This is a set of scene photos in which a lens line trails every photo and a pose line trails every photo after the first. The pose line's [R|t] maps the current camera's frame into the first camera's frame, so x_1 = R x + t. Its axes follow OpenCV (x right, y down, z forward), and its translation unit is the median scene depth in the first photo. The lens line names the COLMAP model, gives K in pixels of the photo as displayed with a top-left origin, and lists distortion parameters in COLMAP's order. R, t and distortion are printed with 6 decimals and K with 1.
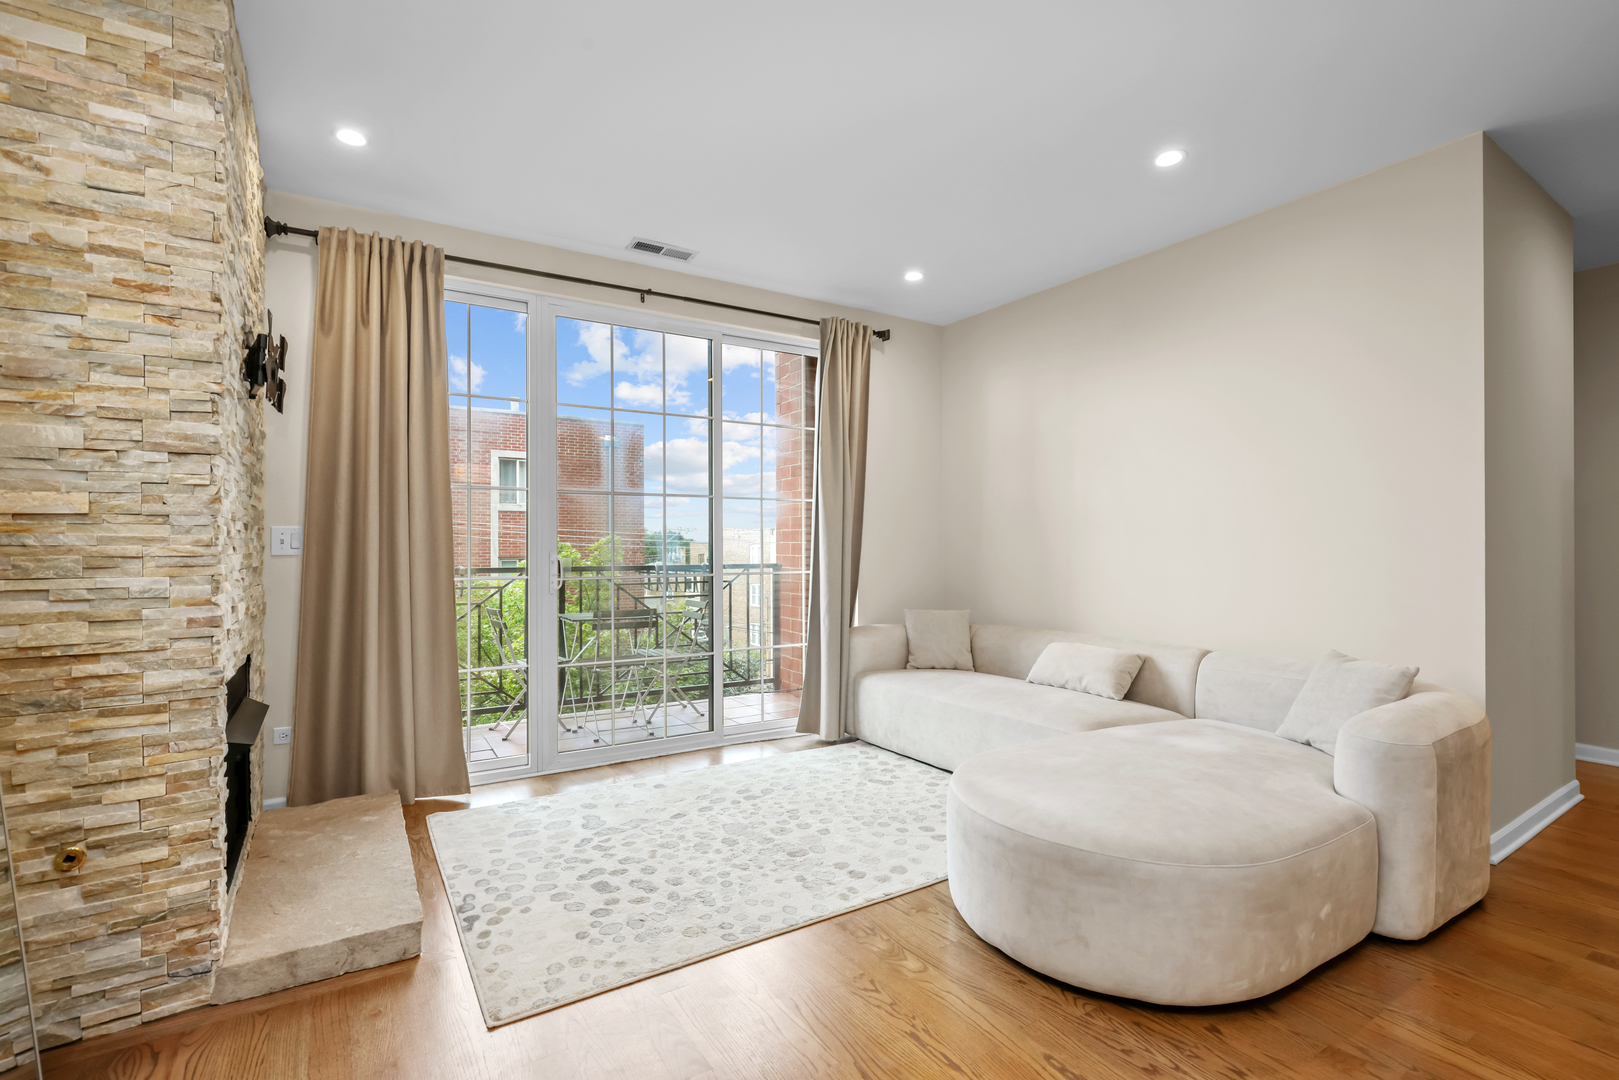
lens RADIAL K [[732.2, 0, 803.8], [0, 732.2, 547.0], [0, 0, 1]] dist [0.001158, 0.000627]
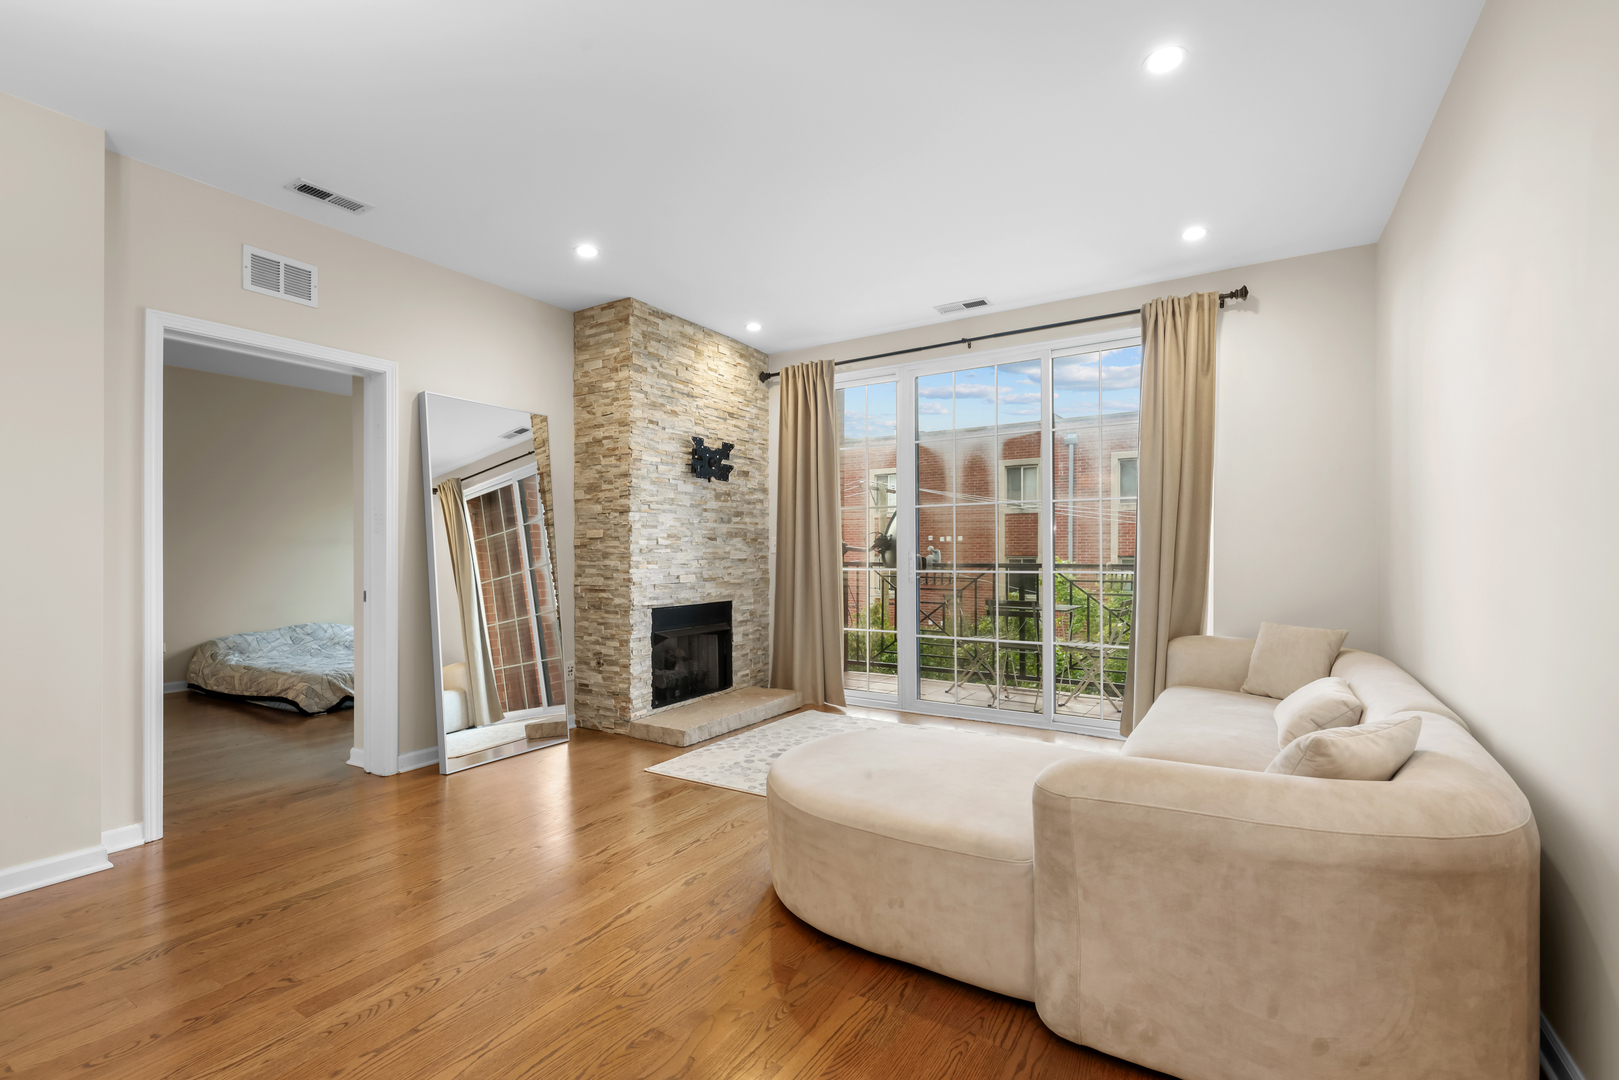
lens RADIAL K [[732.2, 0, 803.8], [0, 732.2, 547.0], [0, 0, 1]] dist [0.001158, 0.000627]
pose [[0.437832, -0.001641, -0.899055, 1.690914], [0.006991, 0.999974, 0.001580, -0.008317], [0.899030, -0.006977, 0.437832, 0.464726]]
